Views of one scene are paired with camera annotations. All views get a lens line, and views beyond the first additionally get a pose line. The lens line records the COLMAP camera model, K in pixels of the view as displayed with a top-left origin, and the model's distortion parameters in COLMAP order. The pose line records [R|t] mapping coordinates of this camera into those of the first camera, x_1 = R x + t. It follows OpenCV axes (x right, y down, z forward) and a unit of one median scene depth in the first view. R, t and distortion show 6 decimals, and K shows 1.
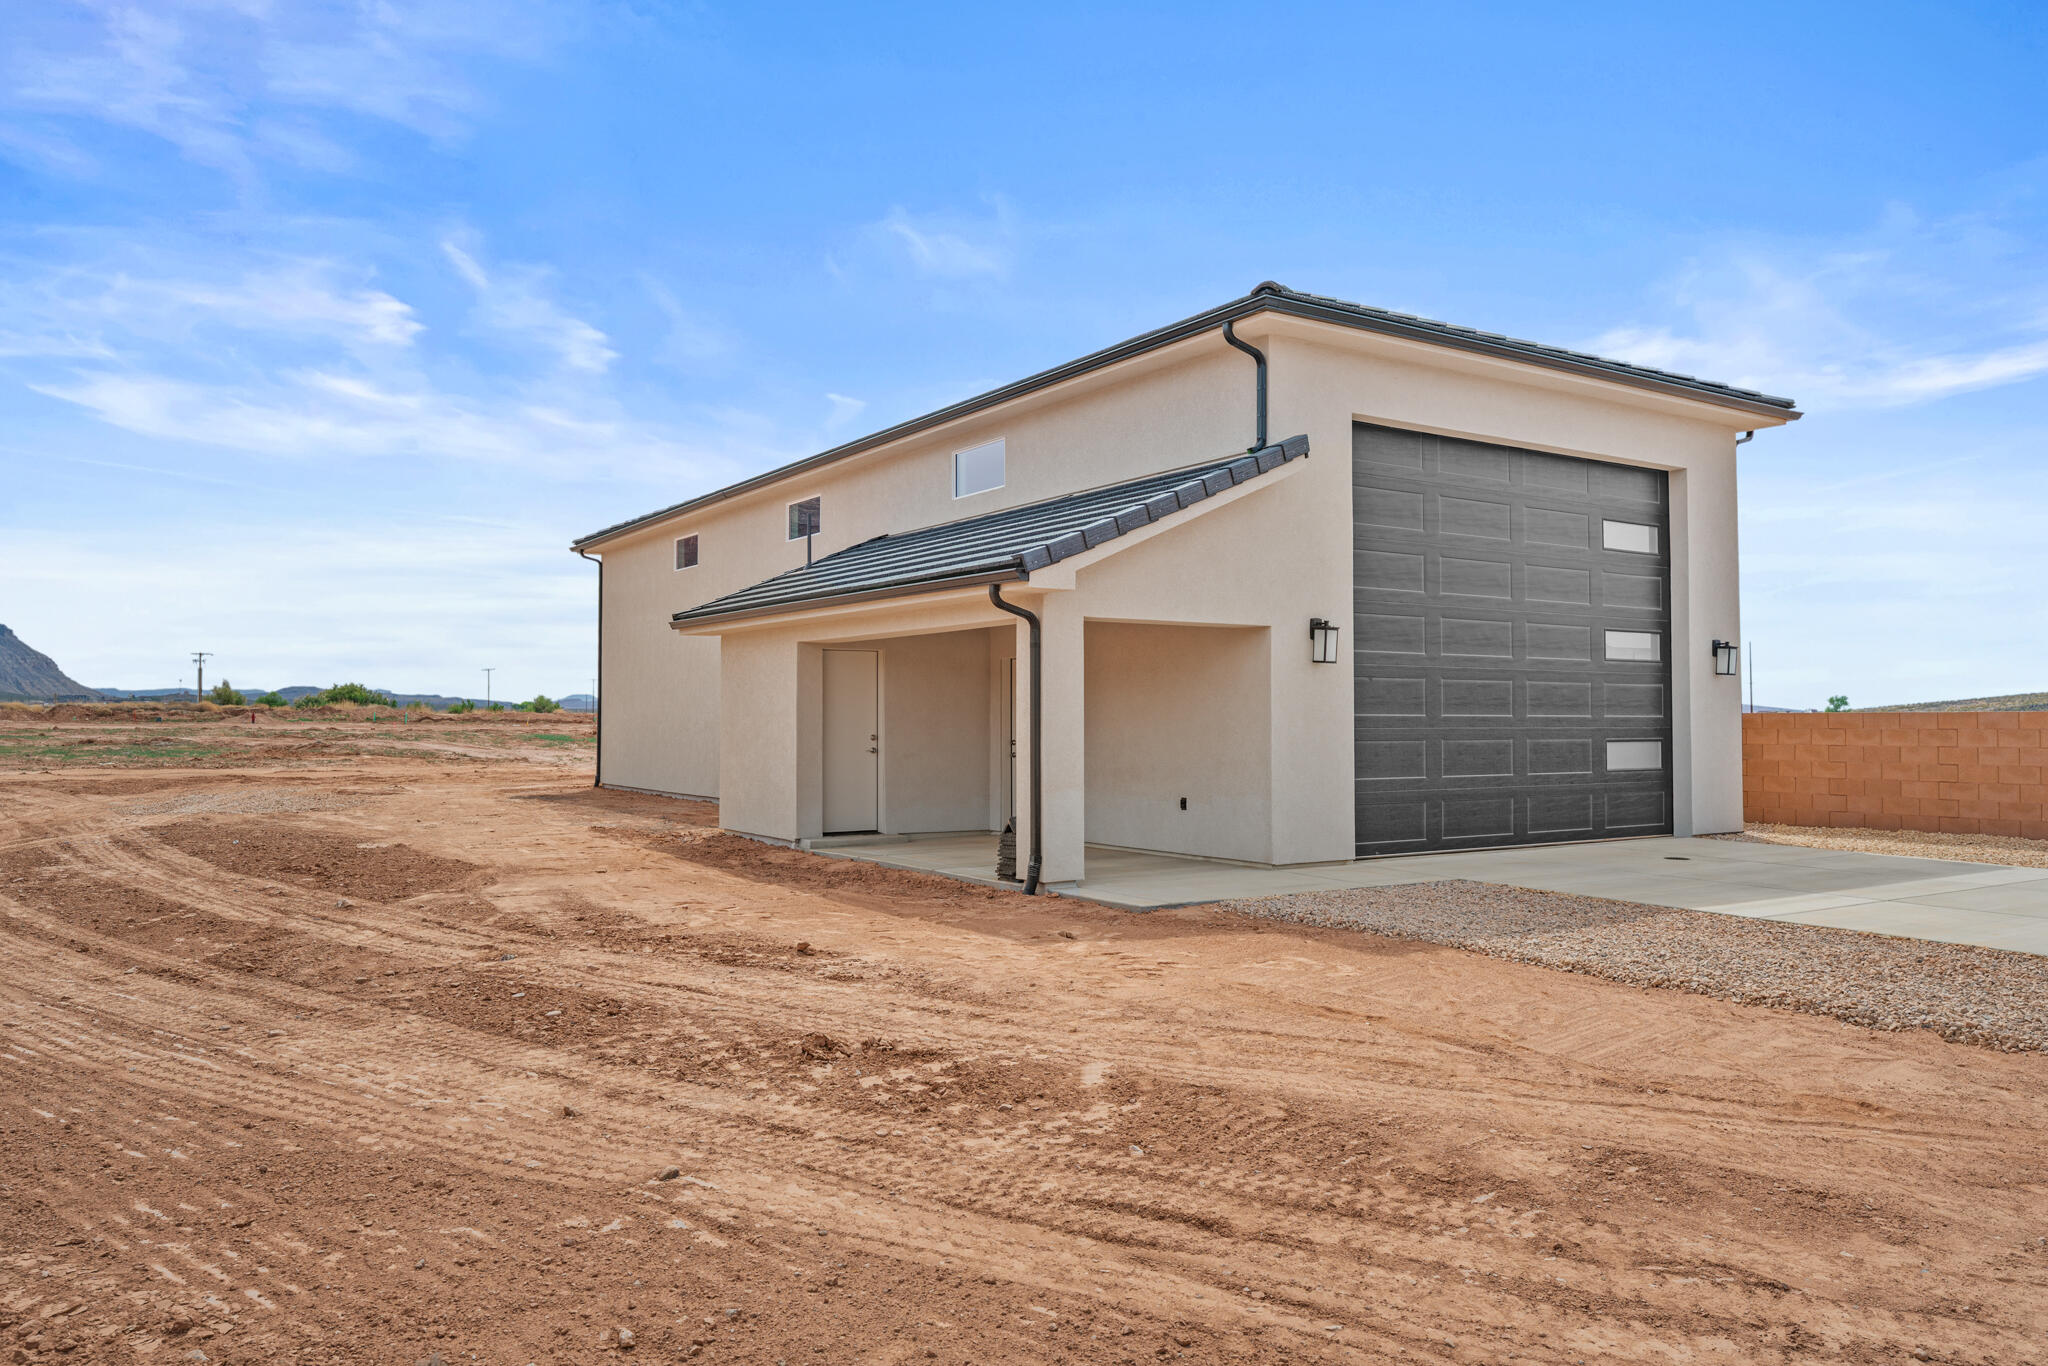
lens RADIAL K [[1419.4, 0, 996.6], [0, 1419.4, 715.1], [0, 0, 1]] dist [0.001597, -0.002818]
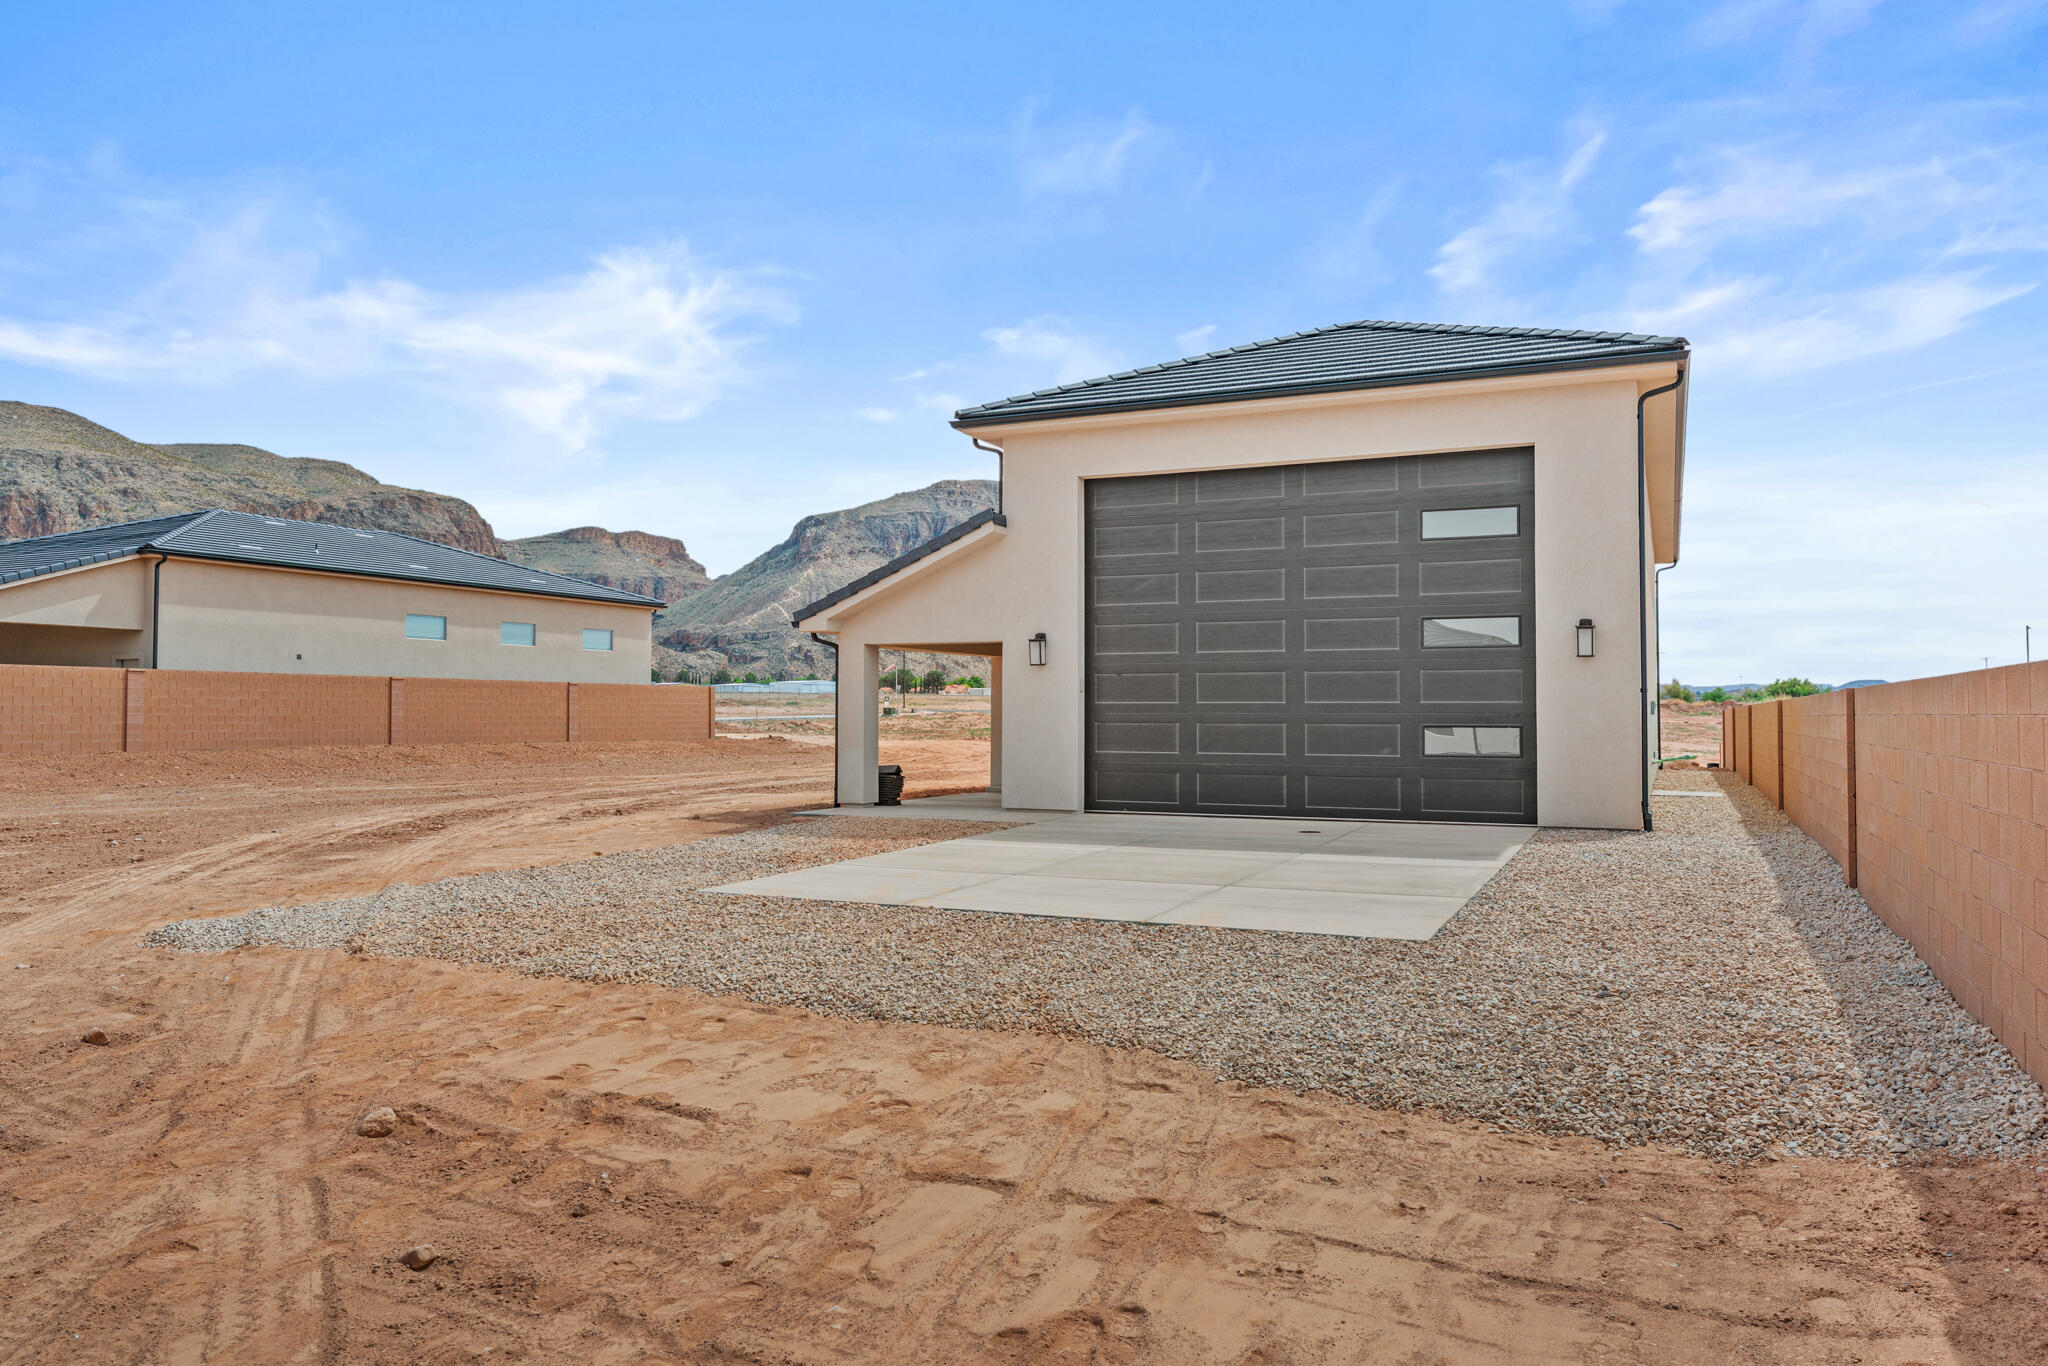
lens RADIAL K [[1419.4, 0, 996.6], [0, 1419.4, 715.1], [0, 0, 1]] dist [0.001597, -0.002818]
pose [[0.544453, -0.000537, -0.838791, 1.126076], [0.002669, 0.999996, 0.001093, 0.008576], [0.838787, -0.002834, 0.544452, 0.177226]]
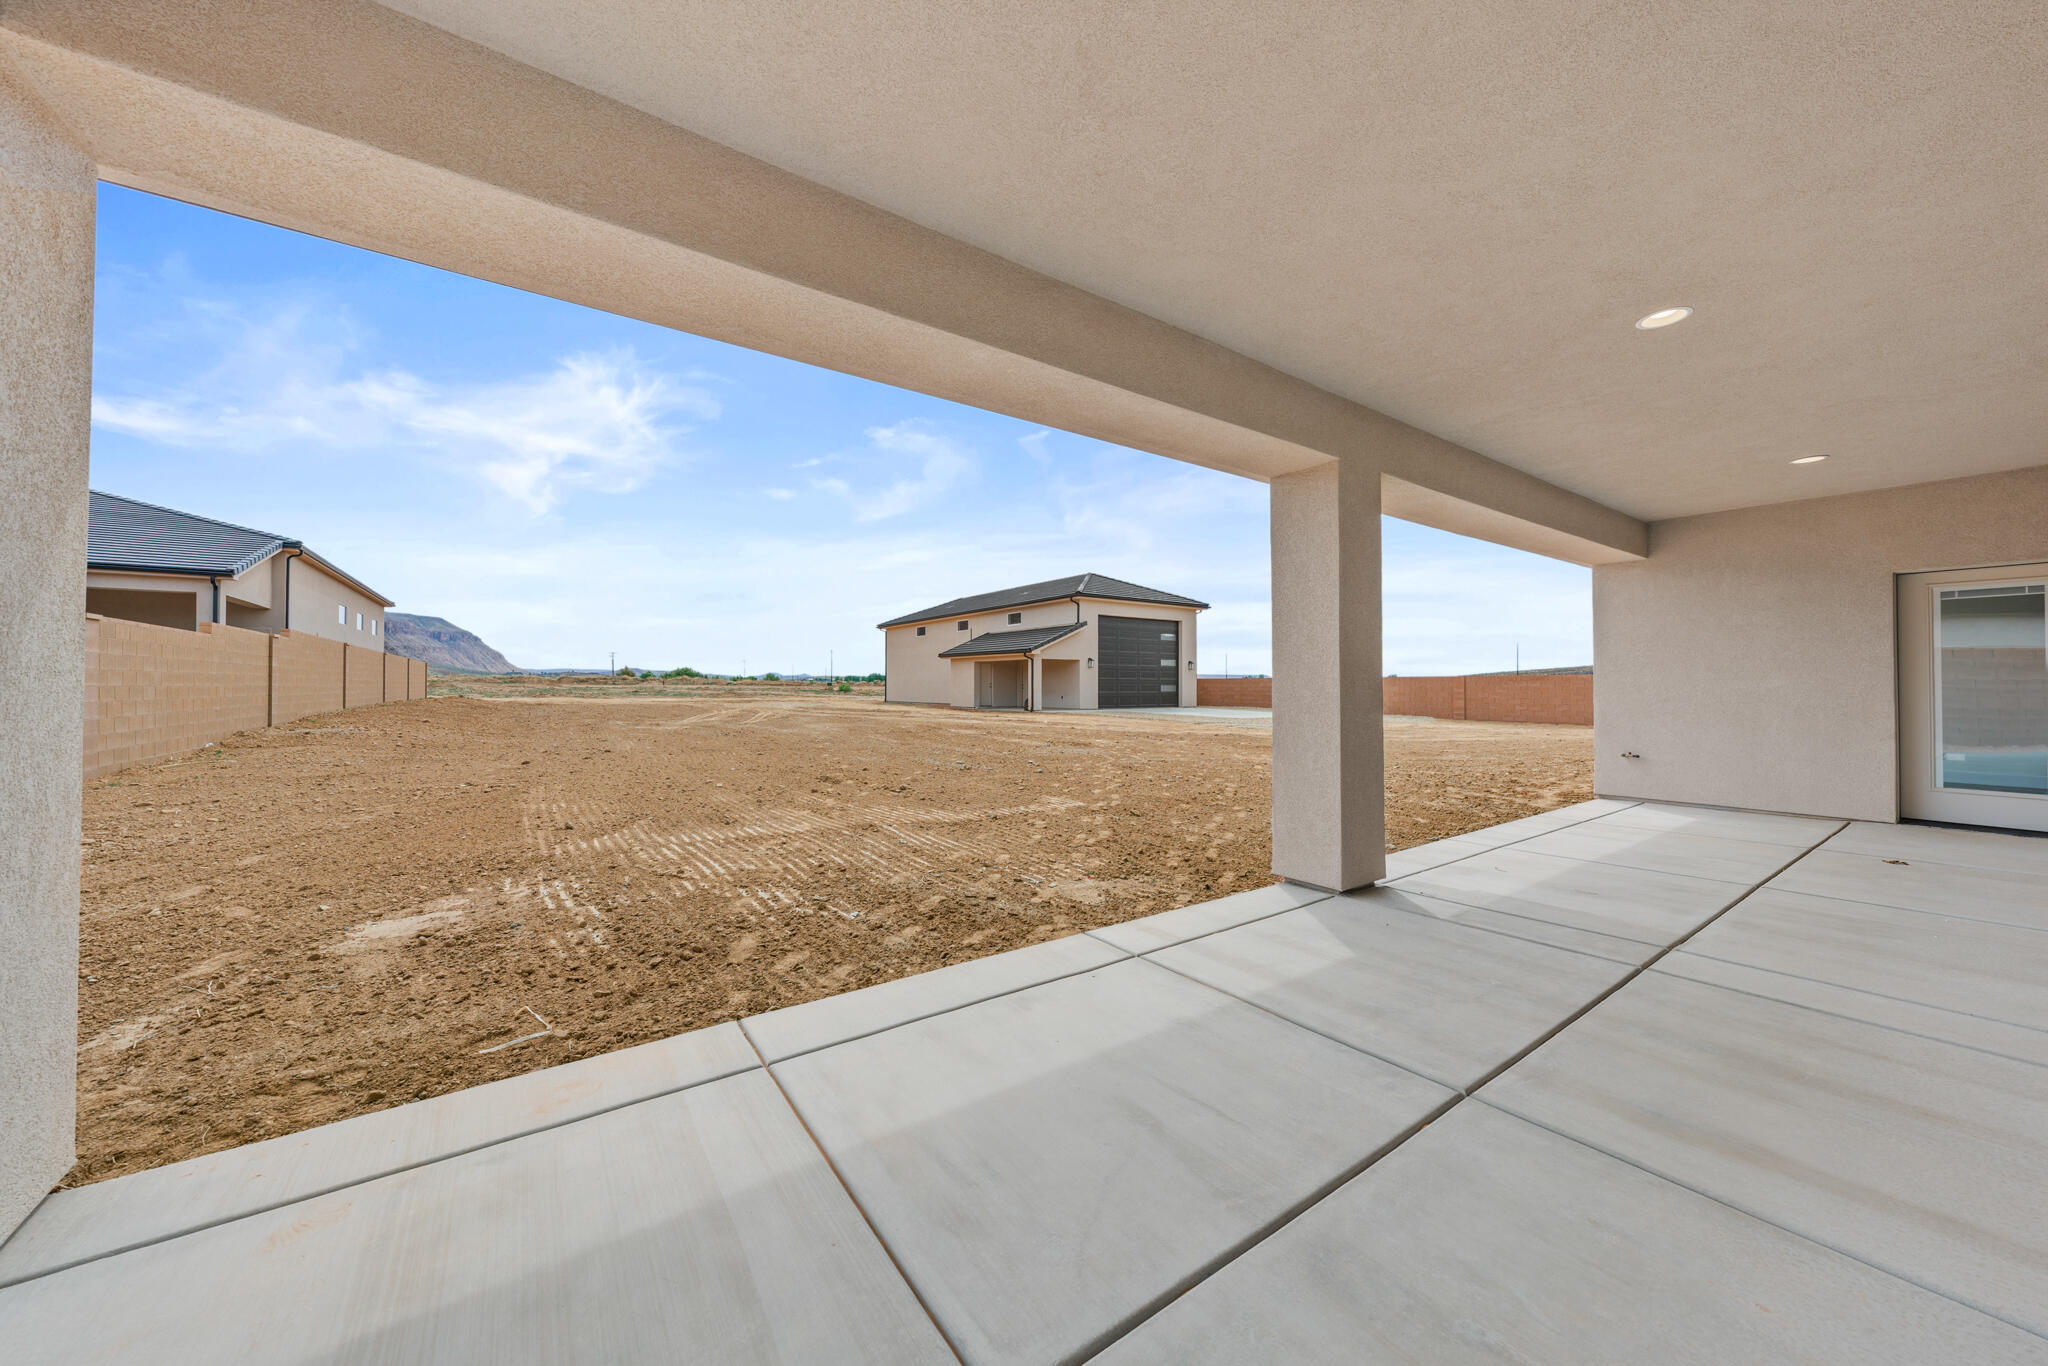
lens RADIAL K [[705.8, 0, 1024.0], [0, 705.8, 683.0], [0, 0, 1]] dist [-0.000005, 0.000067]
pose [[0.998825, 0.001053, 0.048453, -0.092857], [-0.001040, 0.999999, -0.000309, 0.014065], [-0.048453, 0.000259, 0.998825, -1.134919]]
